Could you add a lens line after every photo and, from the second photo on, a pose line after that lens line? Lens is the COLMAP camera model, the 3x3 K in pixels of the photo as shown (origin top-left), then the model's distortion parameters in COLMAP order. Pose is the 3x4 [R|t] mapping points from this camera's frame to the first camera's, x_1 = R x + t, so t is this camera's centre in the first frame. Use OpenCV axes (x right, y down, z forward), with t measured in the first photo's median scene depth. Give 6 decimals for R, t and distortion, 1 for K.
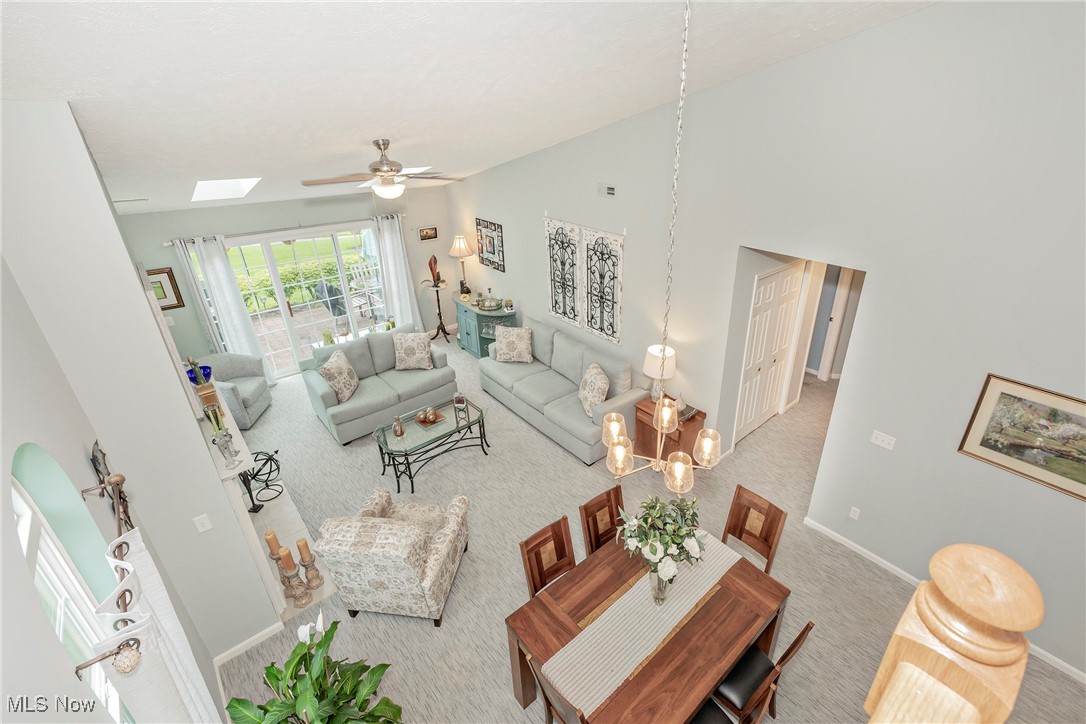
lens RADIAL K [[477.6, 0, 544.5], [0, 477.6, 364.9], [0, 0, 1]] dist [0.000431, 0.000198]
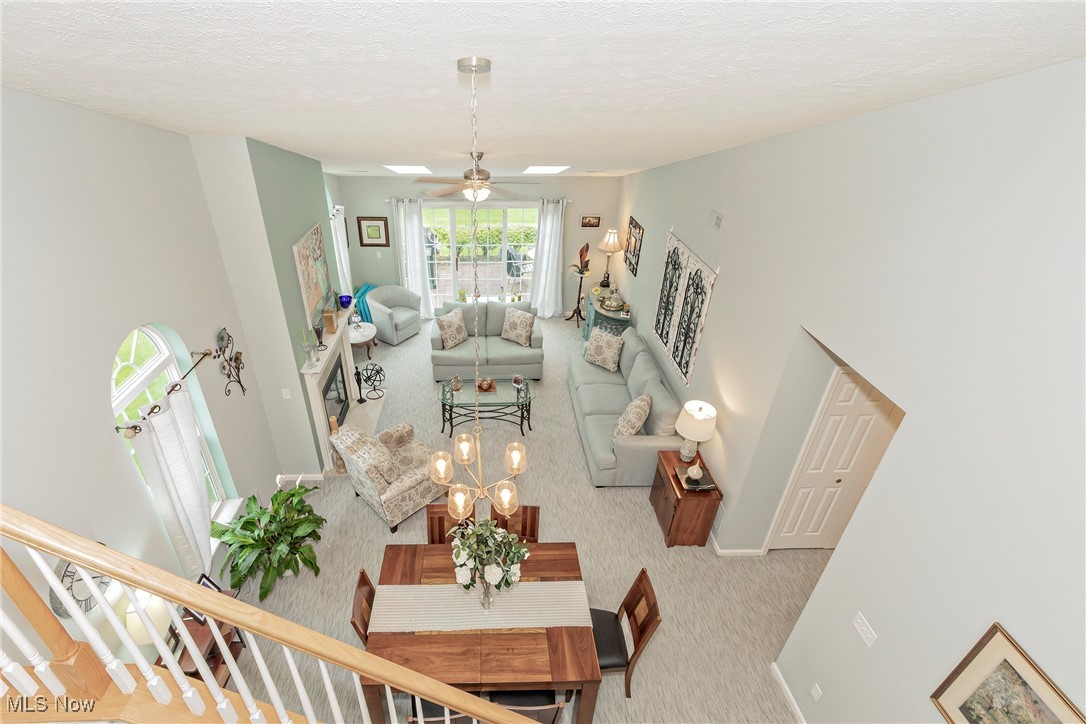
lens RADIAL K [[477.6, 0, 491.9], [0, 477.6, 374.5], [0, 0, 1]] dist [0.000431, 0.000198]
pose [[0.775074, 0.349189, -0.526619, 0.332108], [-0.296413, 0.936966, 0.185023, -0.119961], [0.558032, 0.012690, 0.829723, 0.026681]]
